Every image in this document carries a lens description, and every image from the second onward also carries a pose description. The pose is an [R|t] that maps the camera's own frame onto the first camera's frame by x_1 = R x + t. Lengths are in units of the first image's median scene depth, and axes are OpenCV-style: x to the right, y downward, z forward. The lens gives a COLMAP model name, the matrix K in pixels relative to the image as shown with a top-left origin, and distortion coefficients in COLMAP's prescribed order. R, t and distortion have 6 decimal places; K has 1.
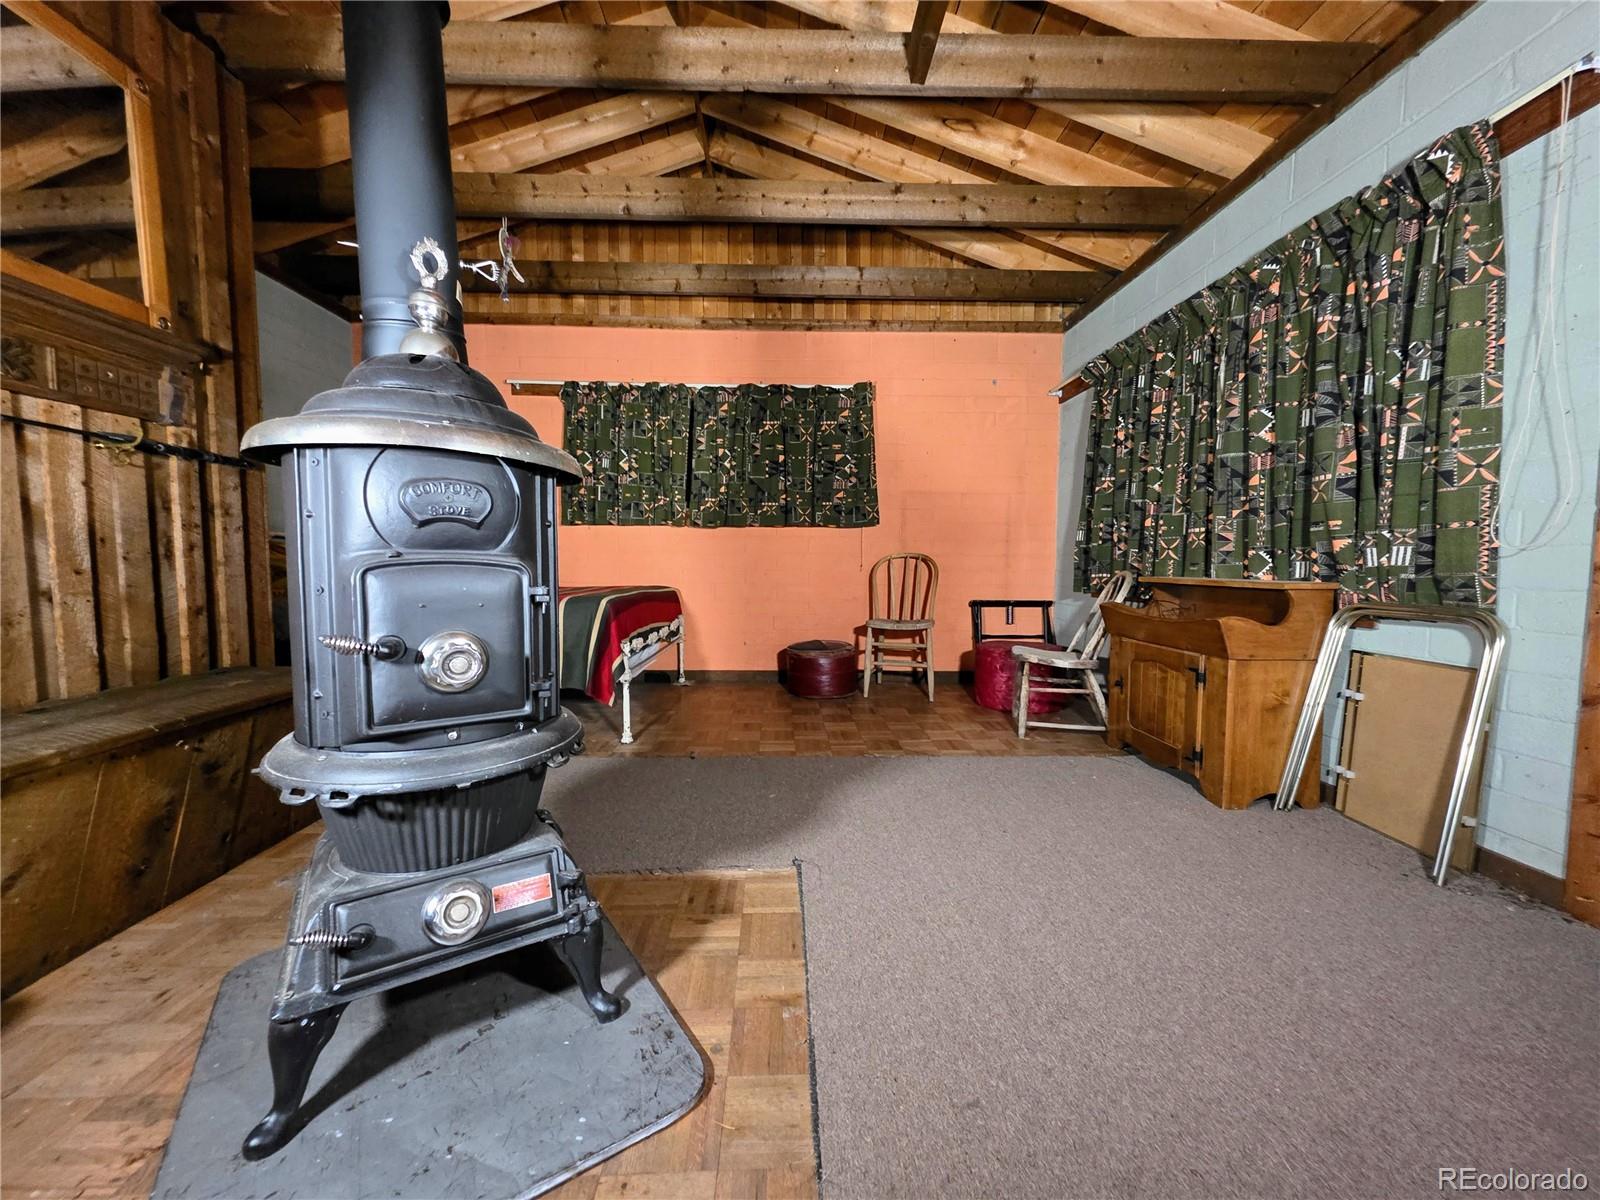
lens RADIAL K [[632.0, 0, 807.0], [0, 632.0, 601.0], [0, 0, 1]] dist [0.003112, 0.000114]
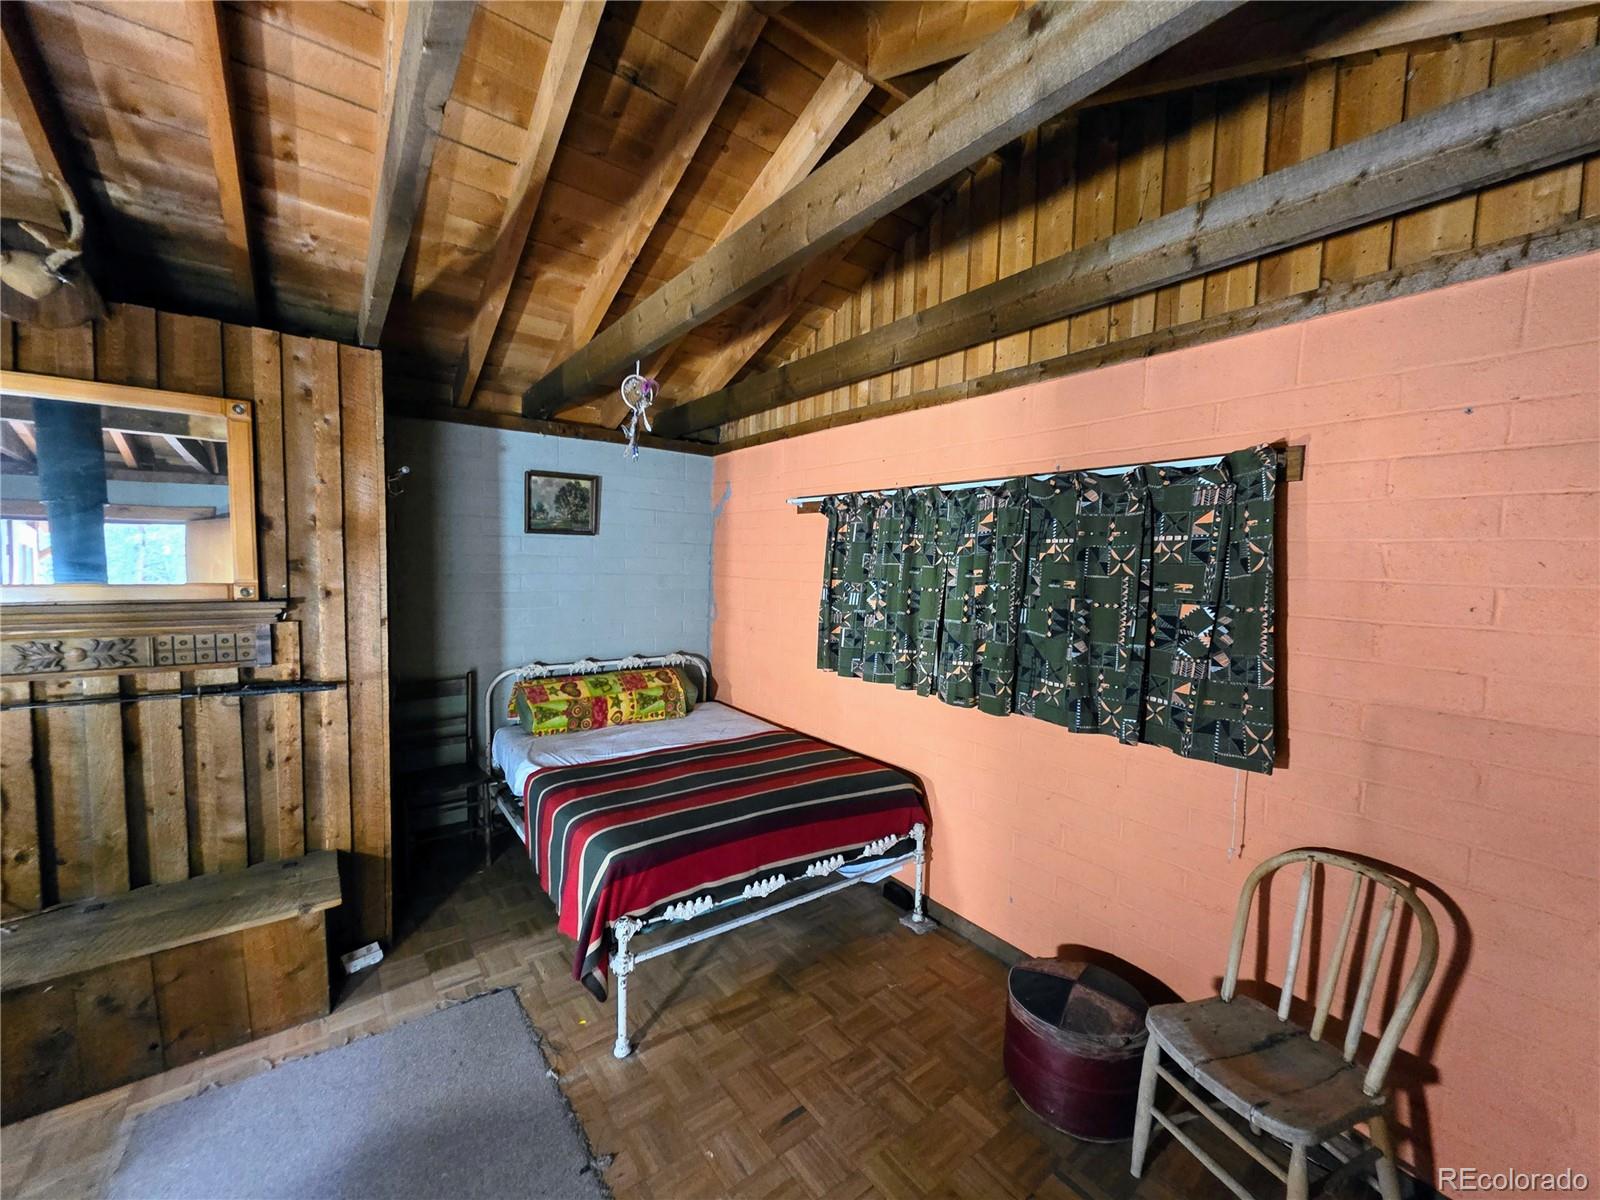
lens RADIAL K [[632.0, 0, 800.9], [0, 632.0, 613.1], [0, 0, 1]] dist [0.003112, 0.000114]
pose [[0.573251, 0.076704, -0.815782, 0.270761], [-0.074536, 0.996362, 0.041306, -0.224843], [0.815983, 0.037126, 0.576883, 0.497139]]
